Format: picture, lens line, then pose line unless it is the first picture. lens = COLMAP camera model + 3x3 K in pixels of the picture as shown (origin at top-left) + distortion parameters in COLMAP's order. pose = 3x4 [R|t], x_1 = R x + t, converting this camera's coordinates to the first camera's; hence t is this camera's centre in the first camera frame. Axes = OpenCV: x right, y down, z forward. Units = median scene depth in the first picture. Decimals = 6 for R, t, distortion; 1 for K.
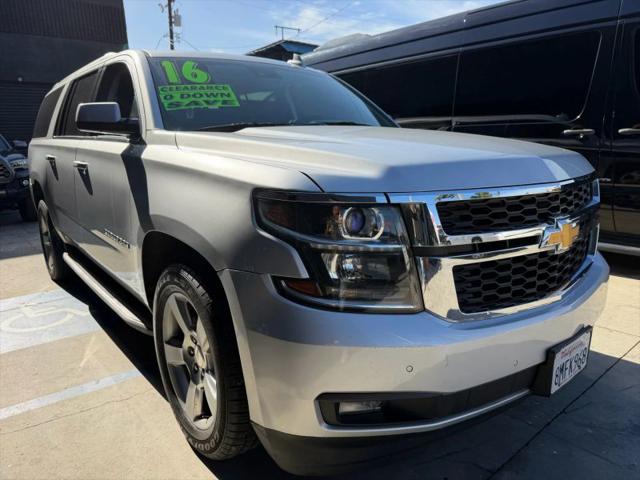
lens RADIAL K [[451.2, 0, 320.4], [0, 451.2, 247.4], [0, 0, 1]] dist [0.036628, -0.053338]
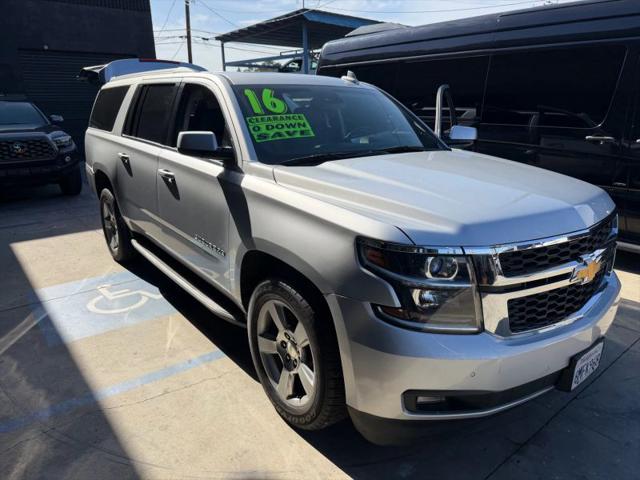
lens RADIAL K [[451.2, 0, 325.2], [0, 451.2, 243.5], [0, 0, 1]] dist [0.036628, -0.053338]
pose [[0.999683, 0.024906, -0.003677, -0.163470], [-0.024580, 0.997133, 0.071570, -0.137763], [0.005449, -0.071457, 0.997429, -0.222281]]
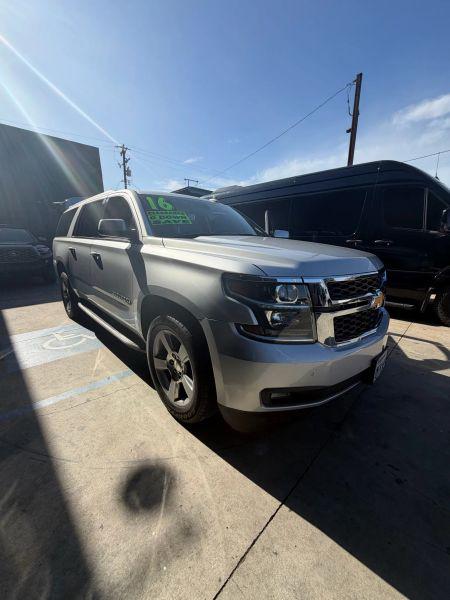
lens RADIAL K [[239.4, 0, 225.0], [0, 239.4, 299.0], [0, 0, 1]] dist [-0.002045, 0.000478]
pose [[0.996138, 0.004734, 0.087678, -0.152537], [-0.005373, 0.999961, 0.007059, -0.025008], [-0.087641, -0.007503, 0.996124, 0.047078]]
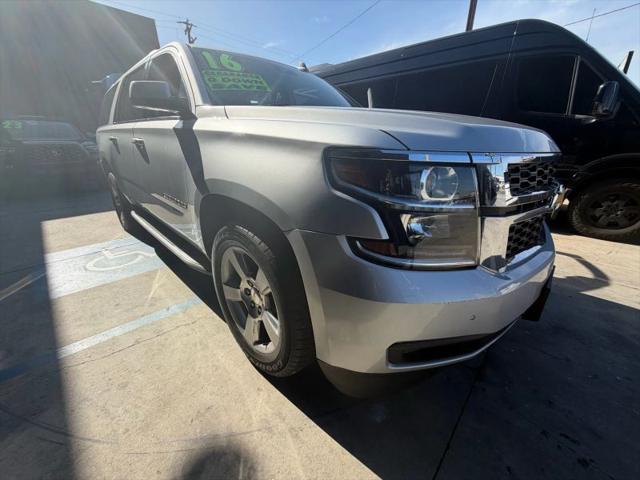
lens RADIAL K [[255.4, 0, 319.7], [0, 255.4, 241.2], [0, 0, 1]] dist [-0.002045, 0.000478]
pose [[0.993410, -0.019231, 0.112988, -0.156952], [0.003605, 0.990577, 0.136907, -0.004061], [-0.114556, -0.135597, 0.984119, 0.289123]]
